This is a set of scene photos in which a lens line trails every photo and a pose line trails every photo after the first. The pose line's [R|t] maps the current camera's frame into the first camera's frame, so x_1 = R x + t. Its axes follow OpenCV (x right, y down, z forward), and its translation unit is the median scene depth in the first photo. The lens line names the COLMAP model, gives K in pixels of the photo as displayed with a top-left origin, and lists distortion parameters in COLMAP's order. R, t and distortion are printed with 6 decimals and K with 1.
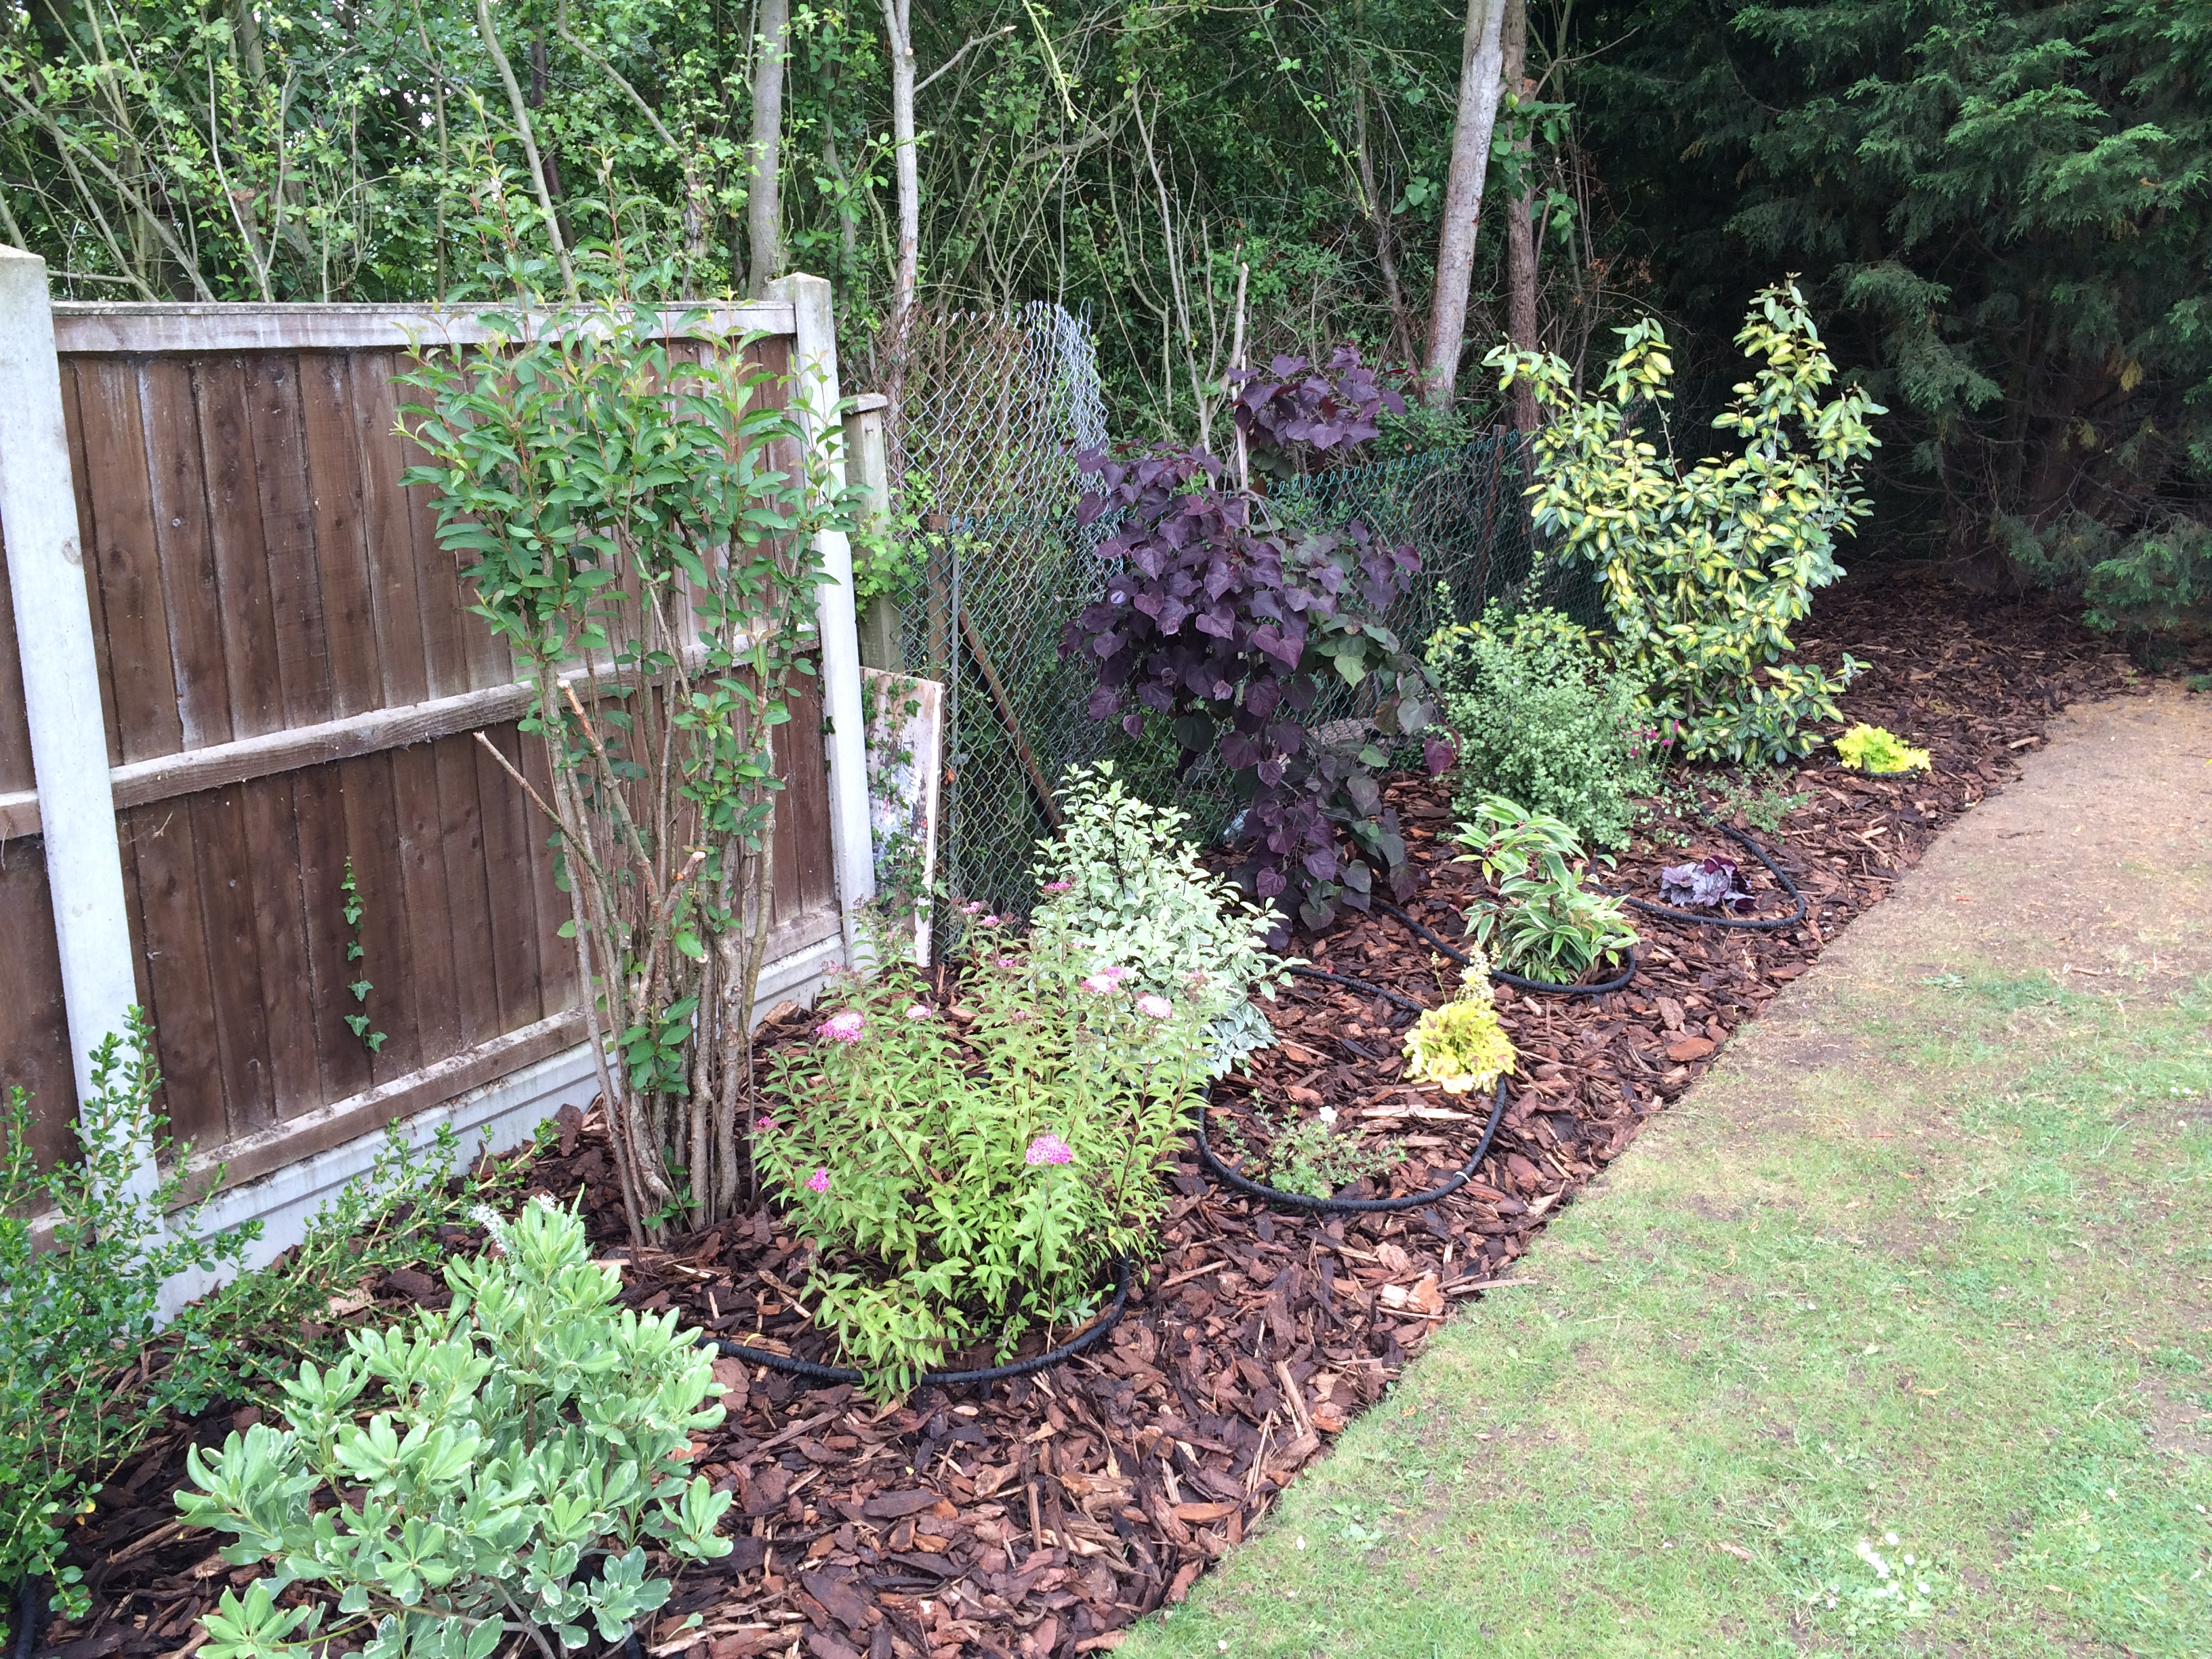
lens RADIAL K [[1908.1, 0, 1105.7], [0, 1908.1, 830.1], [0, 0, 1]] dist [0.001445, 0.001495]
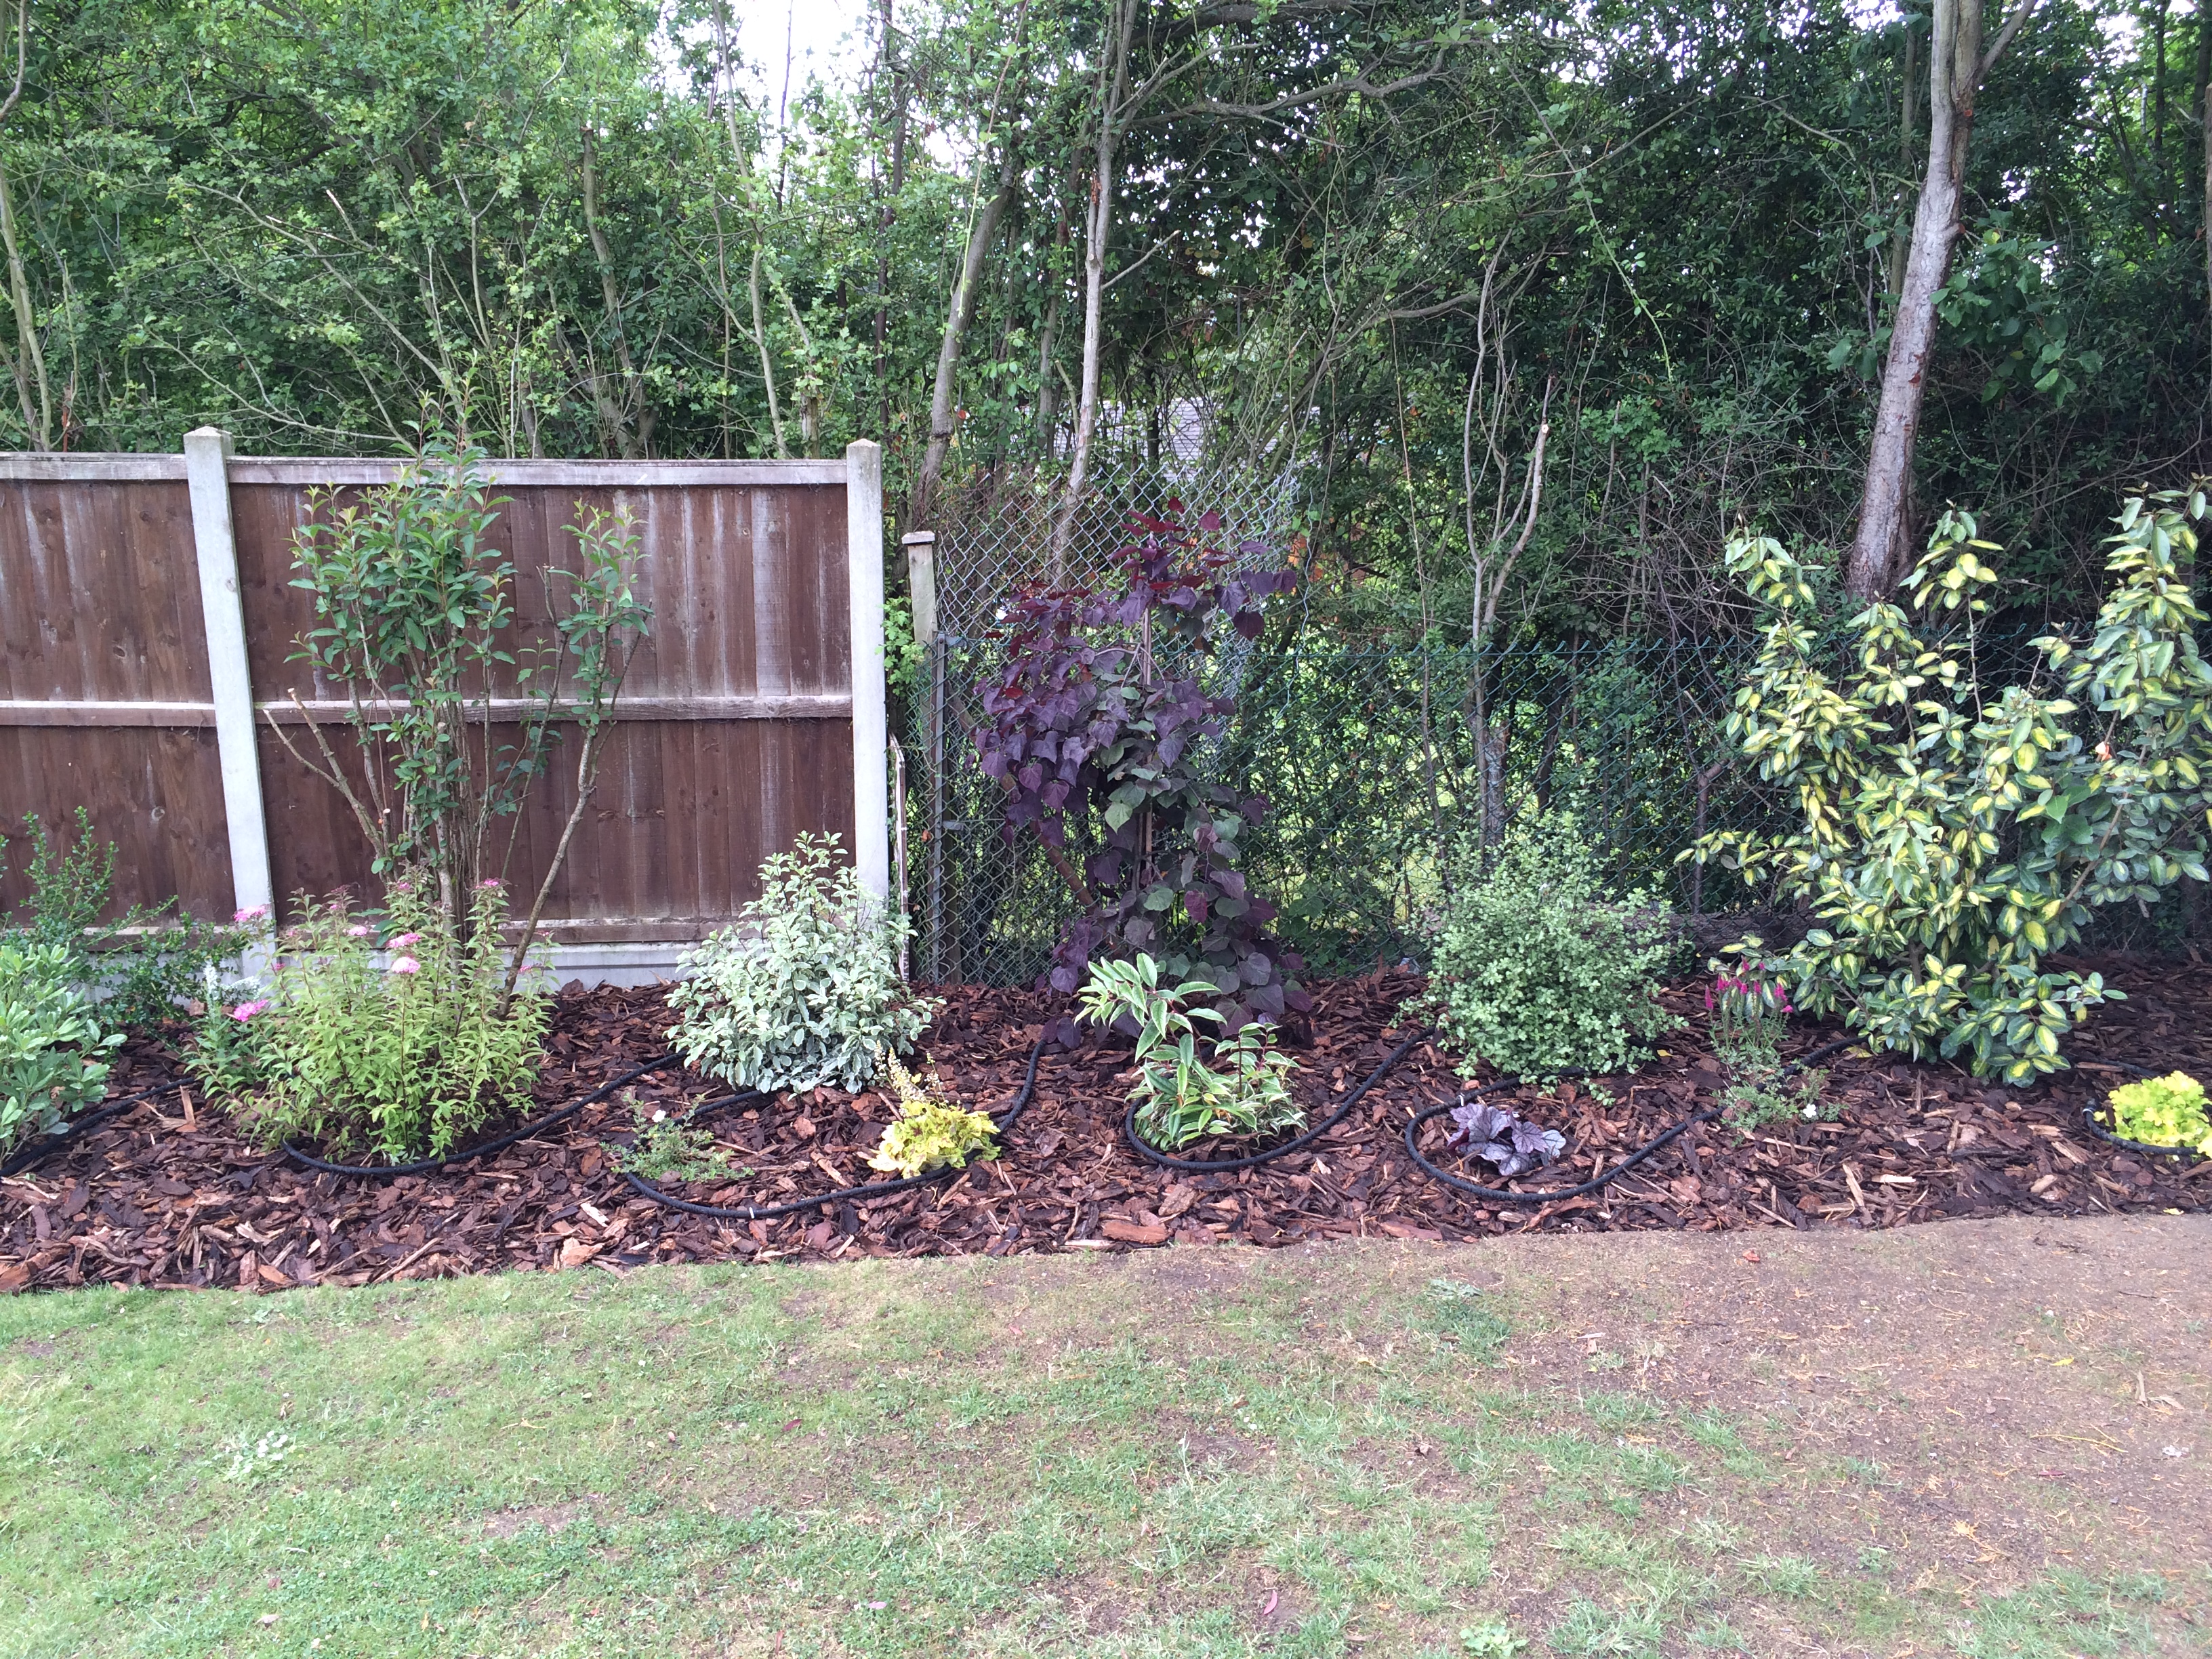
lens RADIAL K [[1908.1, 0, 1105.0], [0, 1908.1, 831.3], [0, 0, 1]] dist [0.001445, 0.001495]
pose [[0.640847, 0.160634, -0.750674, 1.406490], [-0.212867, 0.976700, 0.027277, -0.132458], [0.737566, 0.142314, 0.660109, 0.382273]]
